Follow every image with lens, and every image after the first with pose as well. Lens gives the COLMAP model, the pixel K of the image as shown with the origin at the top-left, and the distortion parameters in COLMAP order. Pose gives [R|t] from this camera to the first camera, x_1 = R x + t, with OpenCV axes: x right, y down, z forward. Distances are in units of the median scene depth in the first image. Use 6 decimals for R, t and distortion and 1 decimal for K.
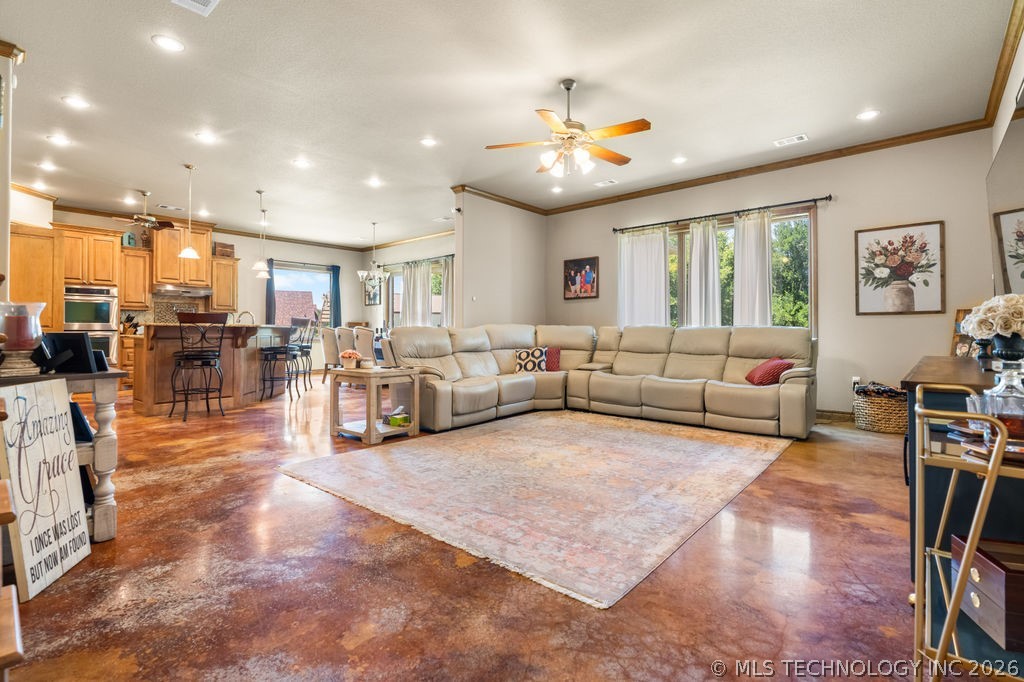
lens RADIAL K [[478.1, 0, 511.6], [0, 478.1, 326.5], [0, 0, 1]] dist [-0.001404, 0.000581]
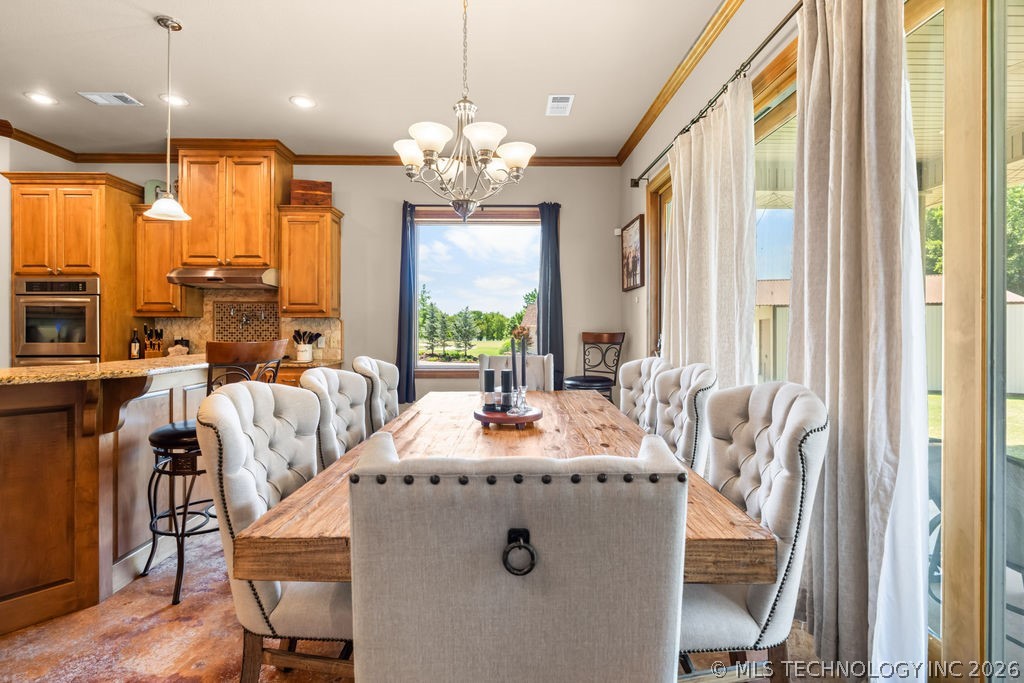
lens RADIAL K [[478.1, 0, 511.6], [0, 478.1, 327.0], [0, 0, 1]] dist [-0.001404, 0.000581]
pose [[0.669652, 0.000093, -0.742675, -0.130524], [0.005852, 0.999968, 0.005402, -0.032599], [0.742652, -0.007964, 0.669630, 1.287451]]
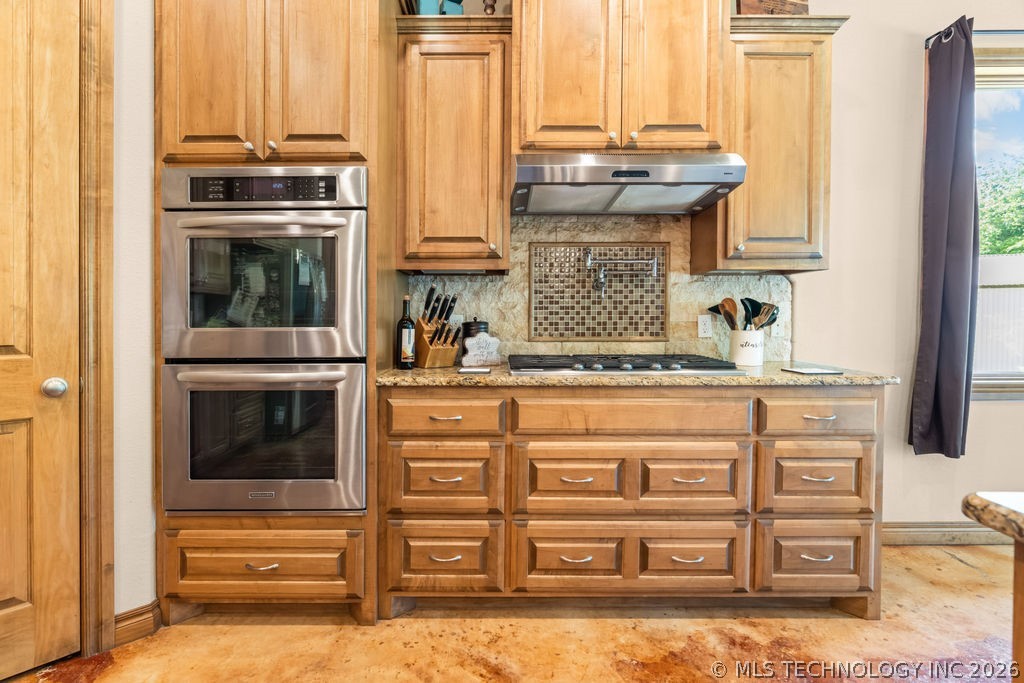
lens RADIAL K [[473.7, 0, 500.1], [0, 473.7, 318.7], [0, 0, 1]] dist [-0.005504, -0.000163]
pose [[0.651048, 0.003427, -0.759029, -0.805866], [0.008279, 0.999898, 0.011616, -0.016307], [0.758991, -0.013847, 0.650954, 1.181633]]
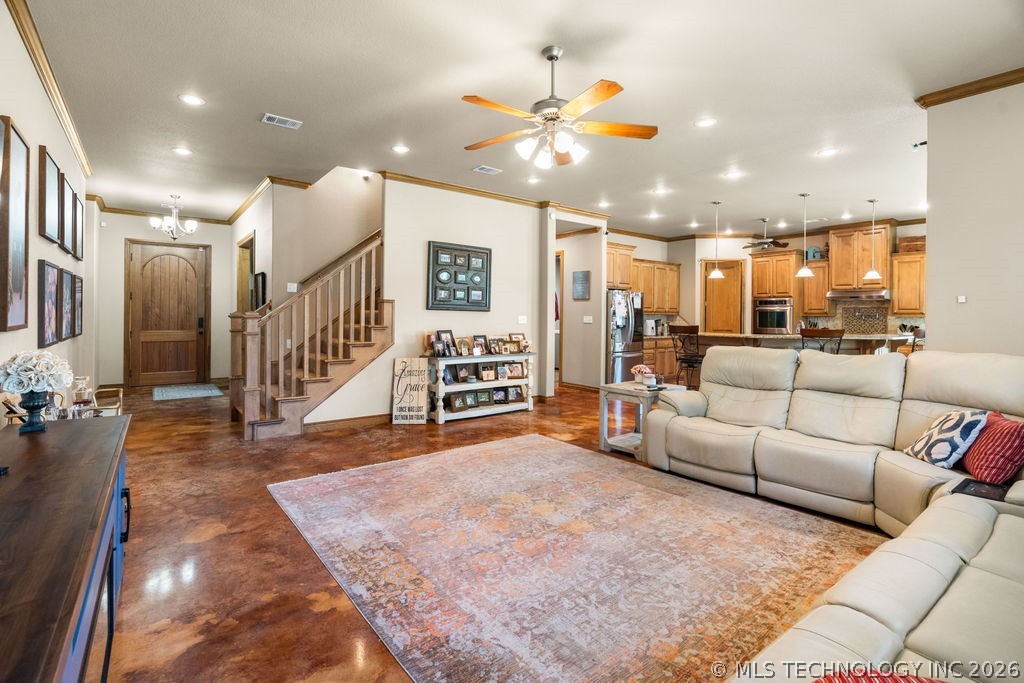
lens RADIAL K [[476.7, 0, 512.3], [0, 476.7, 316.3], [0, 0, 1]] dist [-0.001724, 0.000176]
pose [[-0.191955, -0.001461, -0.981403, 0.598137], [-0.000449, 0.999999, -0.001401, -0.045017], [0.981404, 0.000171, -0.191955, 0.718458]]
